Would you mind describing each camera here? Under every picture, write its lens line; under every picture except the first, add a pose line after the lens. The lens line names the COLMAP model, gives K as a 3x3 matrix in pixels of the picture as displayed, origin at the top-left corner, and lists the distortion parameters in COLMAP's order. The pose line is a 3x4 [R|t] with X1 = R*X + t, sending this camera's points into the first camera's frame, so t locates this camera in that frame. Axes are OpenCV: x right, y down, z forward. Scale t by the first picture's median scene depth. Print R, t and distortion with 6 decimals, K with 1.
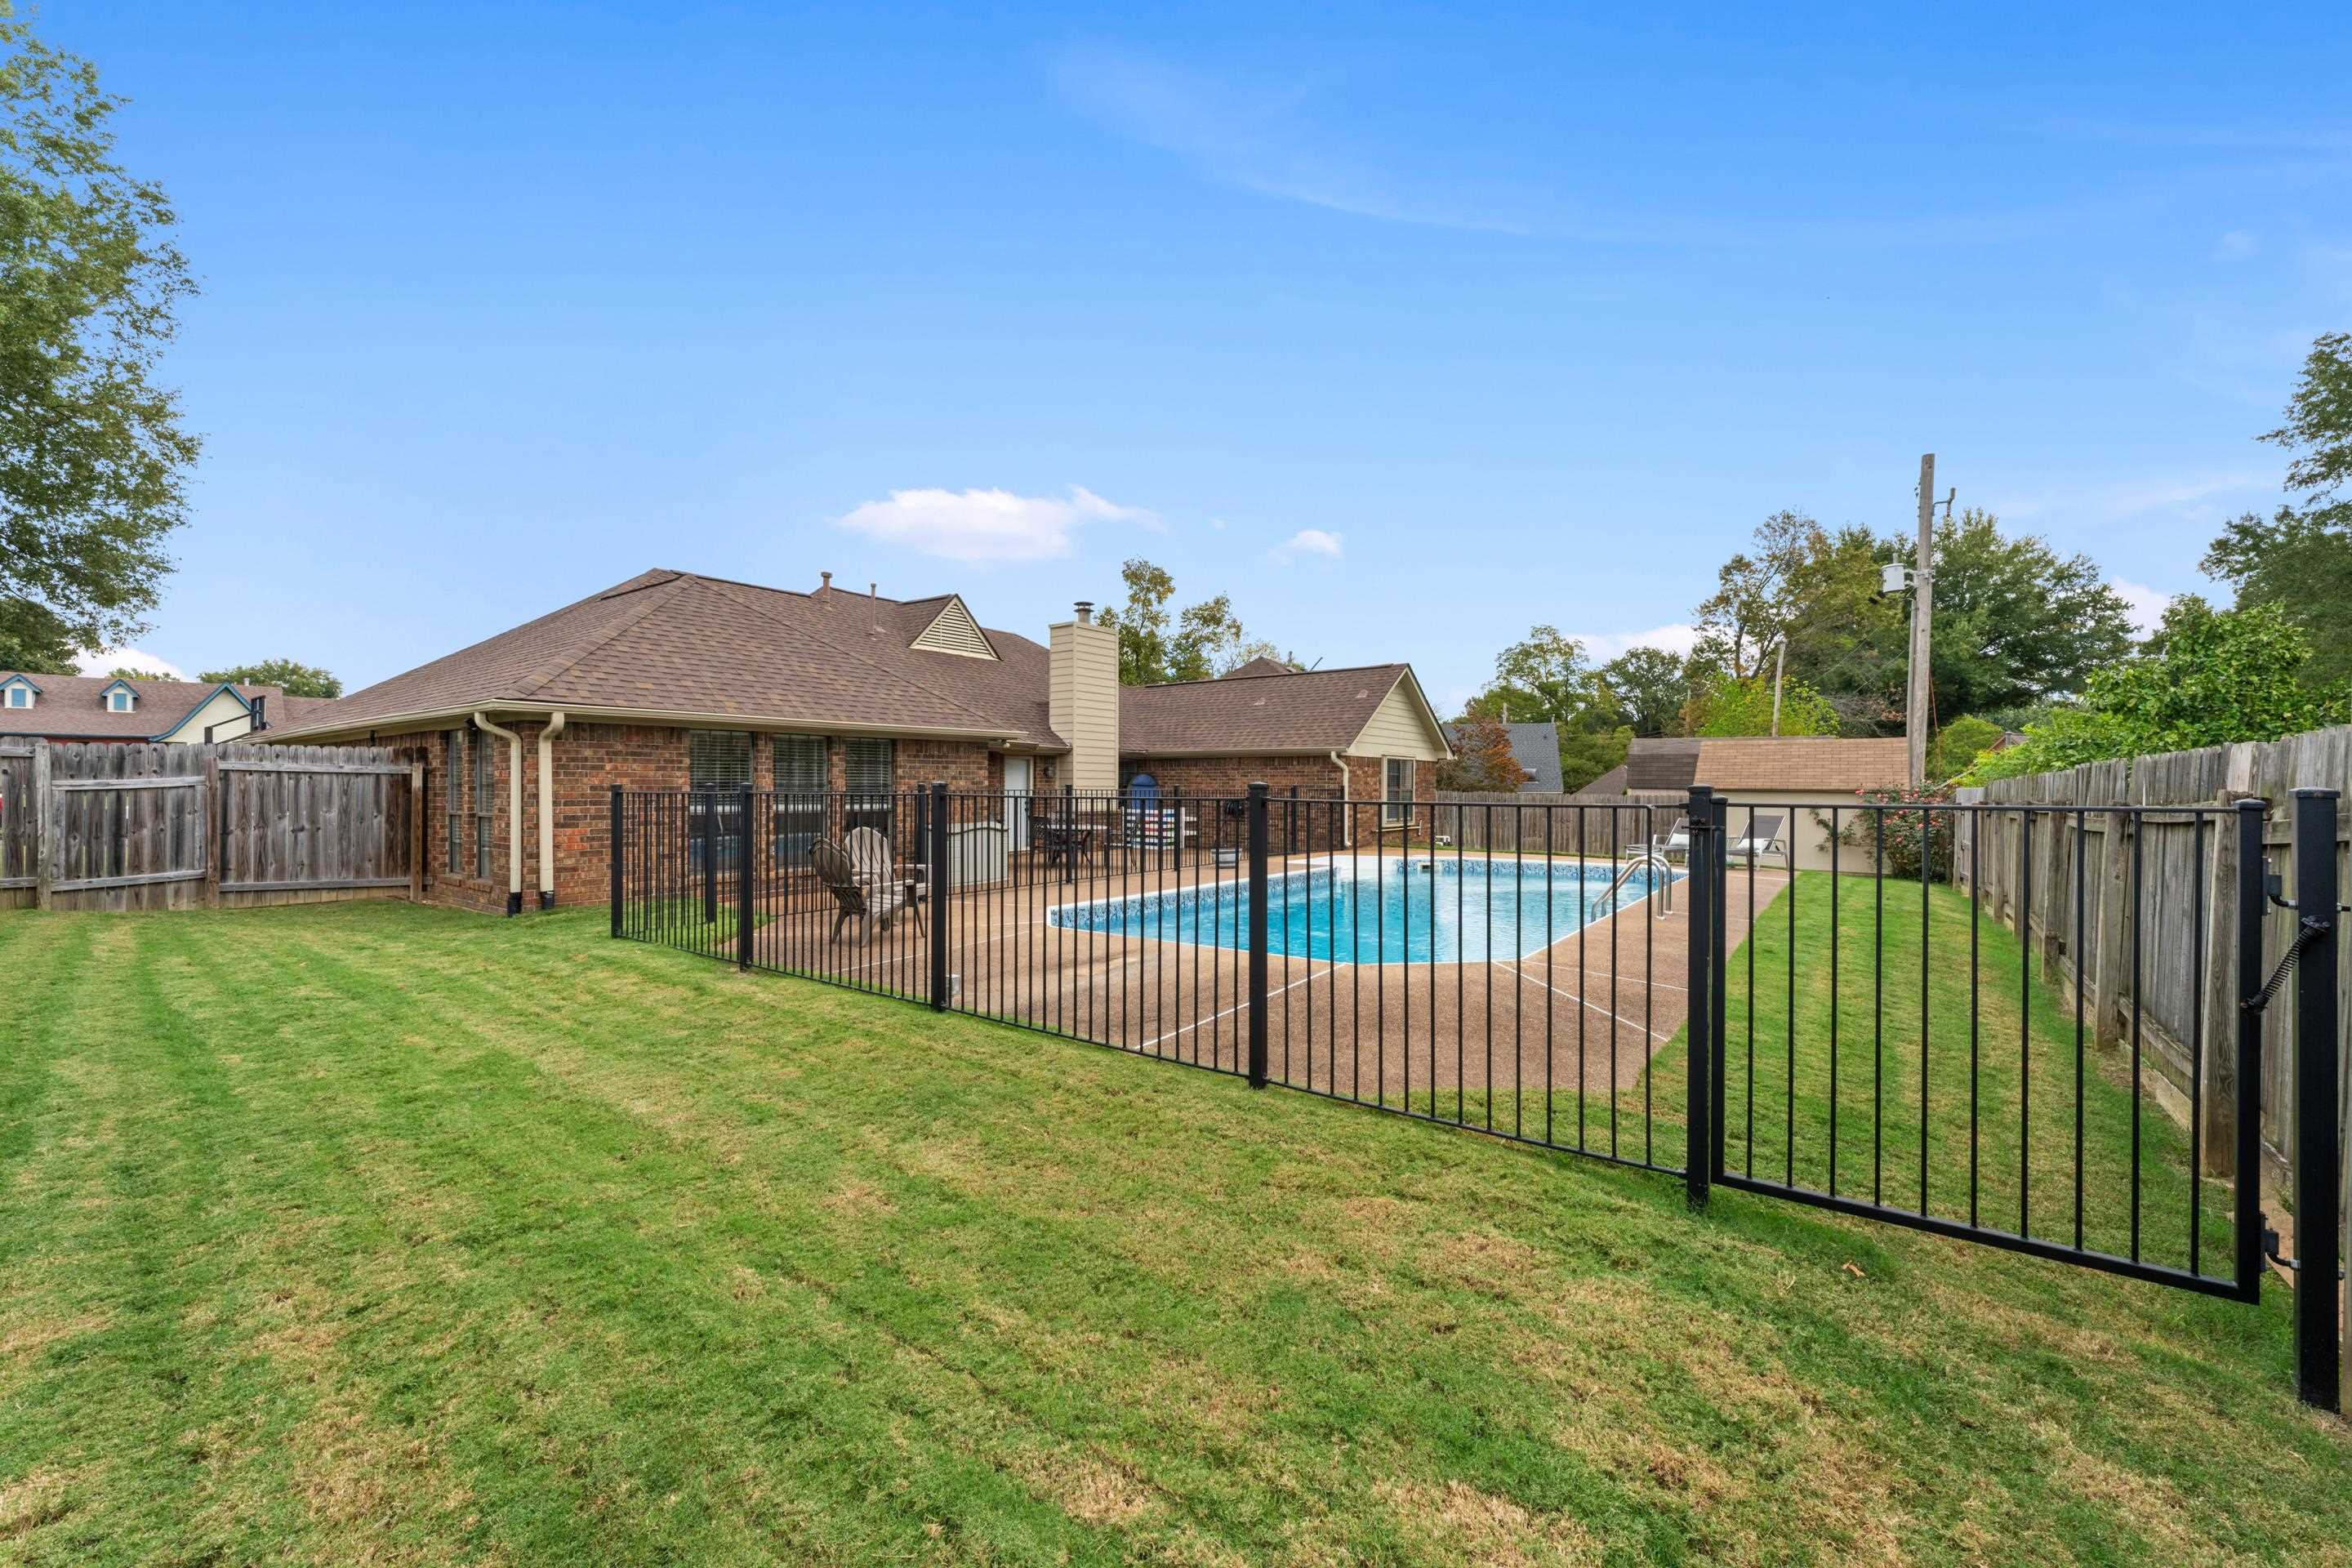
lens RADIAL K [[953.8, 0, 1173.8], [0, 953.8, 805.6], [0, 0, 1]] dist [0.001500, 0.000002]
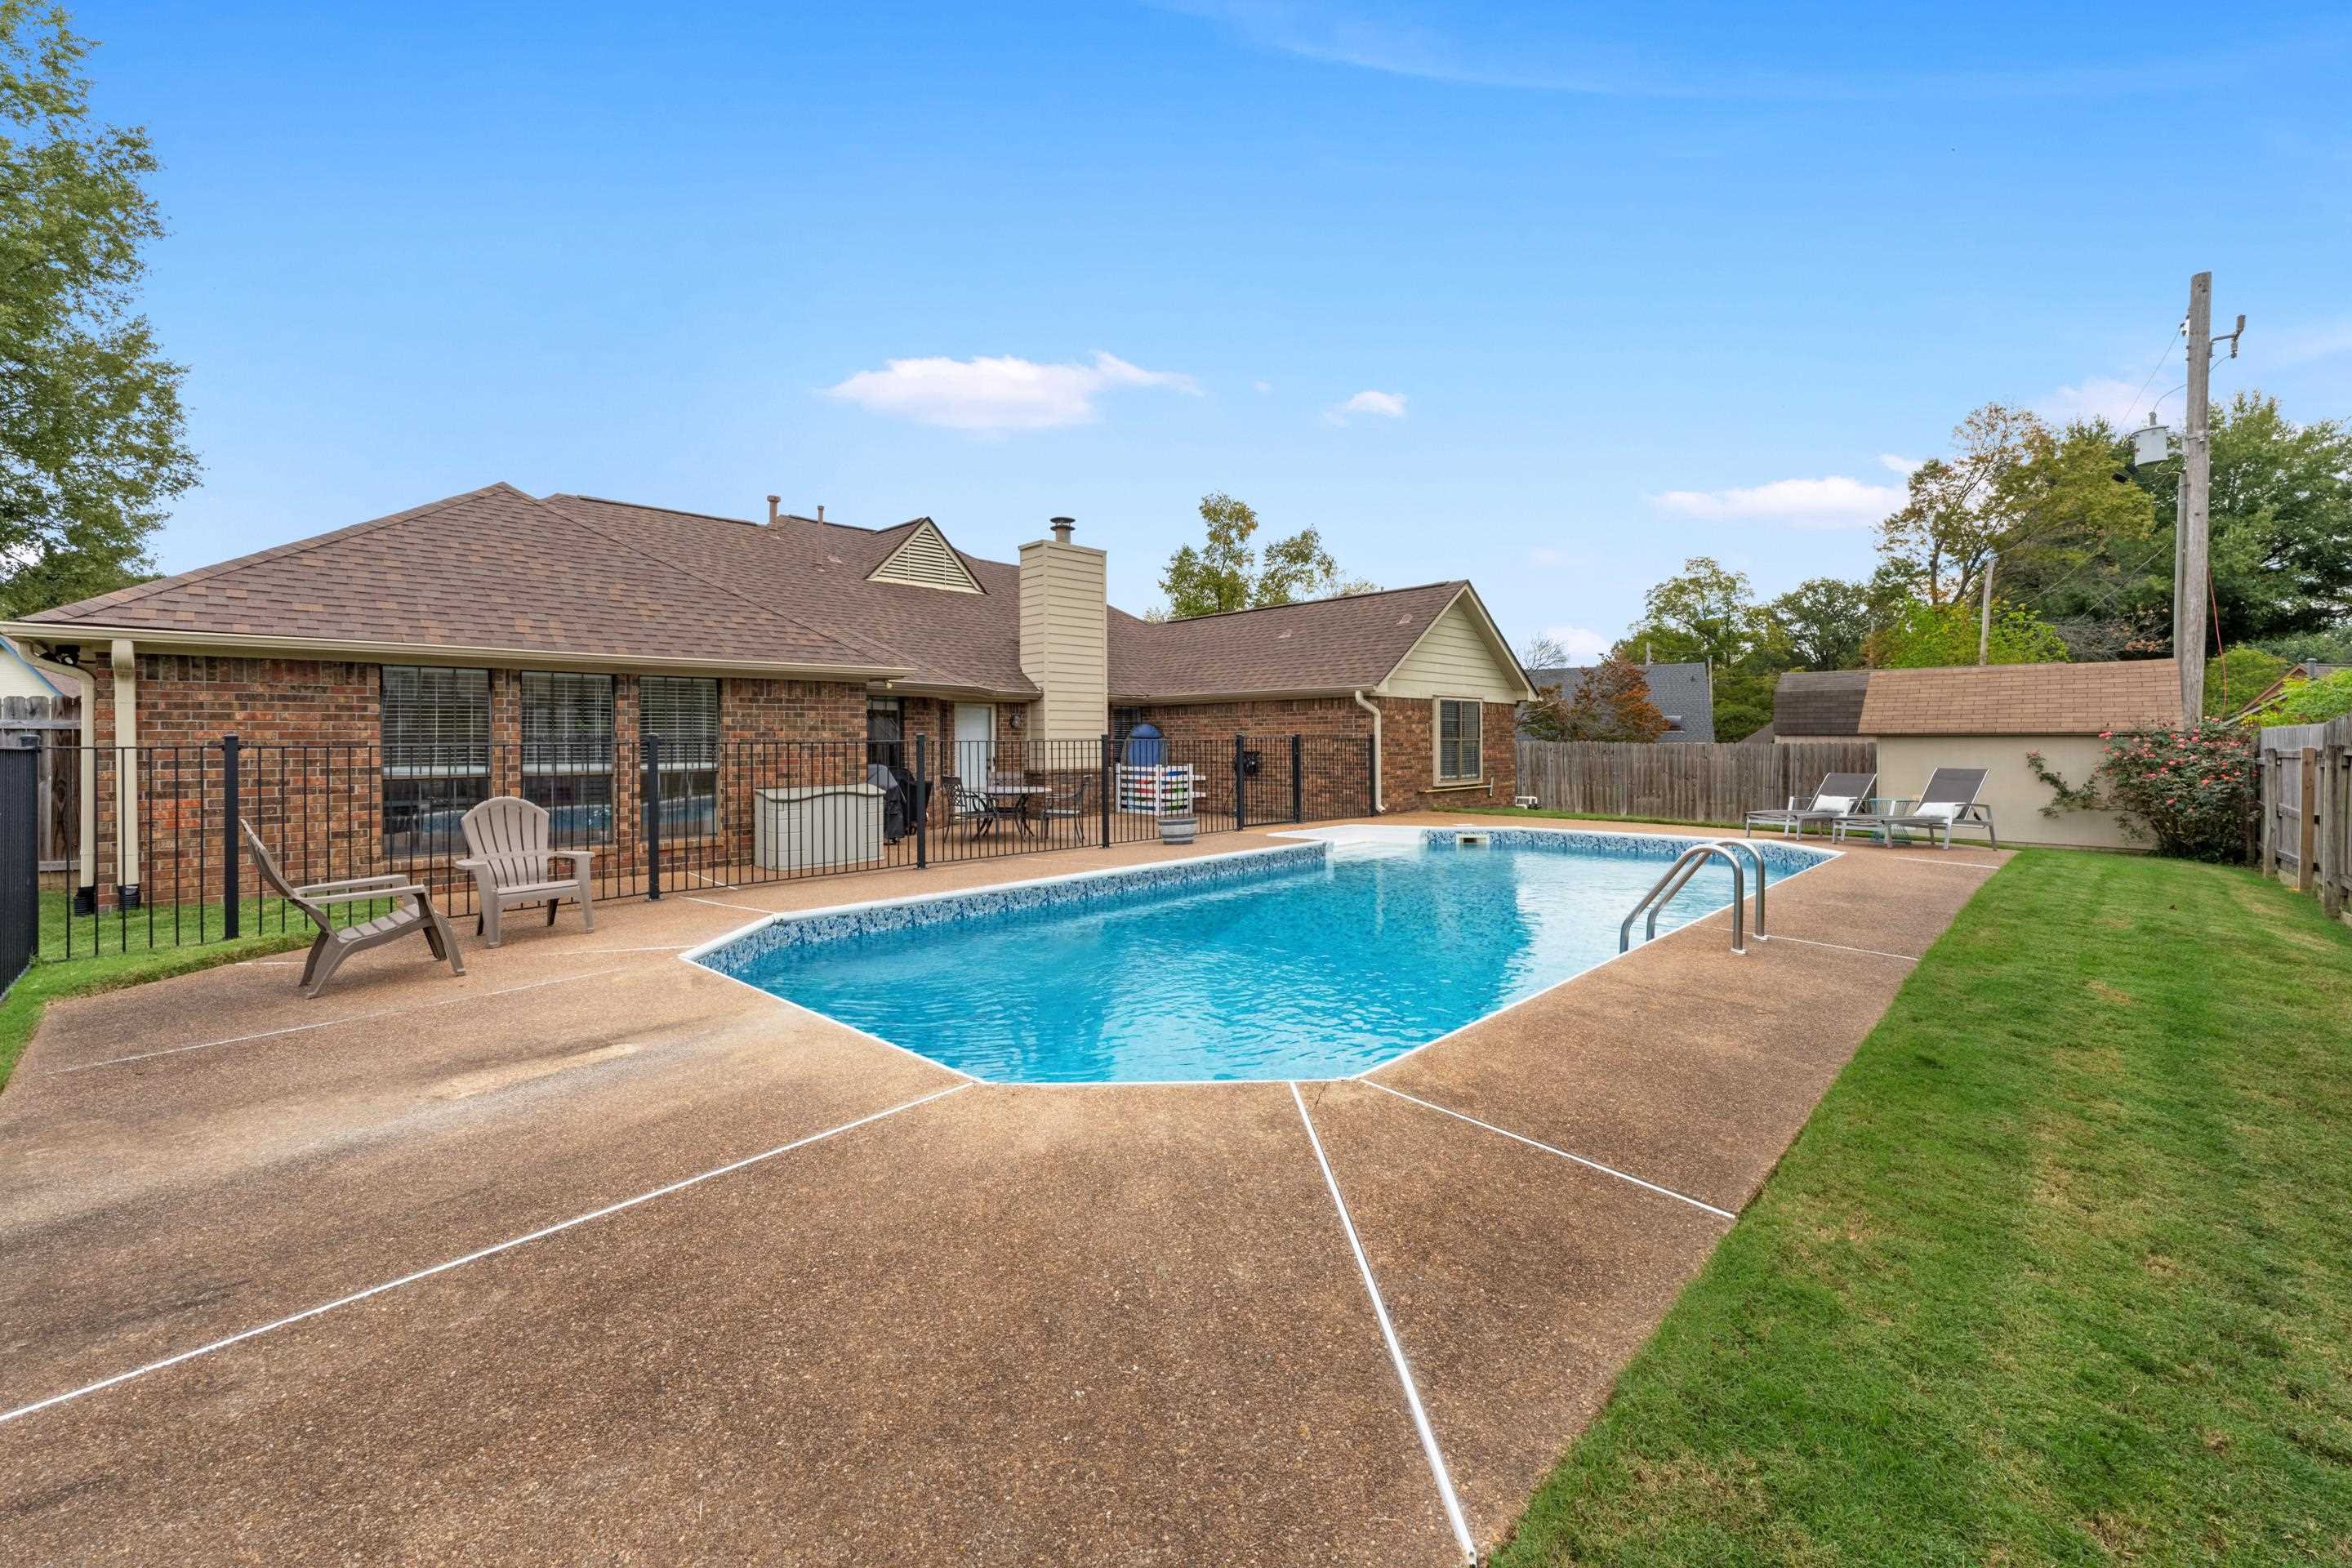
lens RADIAL K [[956.4, 0, 1192.7], [0, 956.4, 754.1], [0, 0, 1]] dist [0.000172, 0.000907]
pose [[0.991272, -0.008611, -0.131550, 0.057560], [0.007583, 0.999937, -0.008314, 0.000318], [0.131613, 0.007244, 0.991275, 0.085290]]
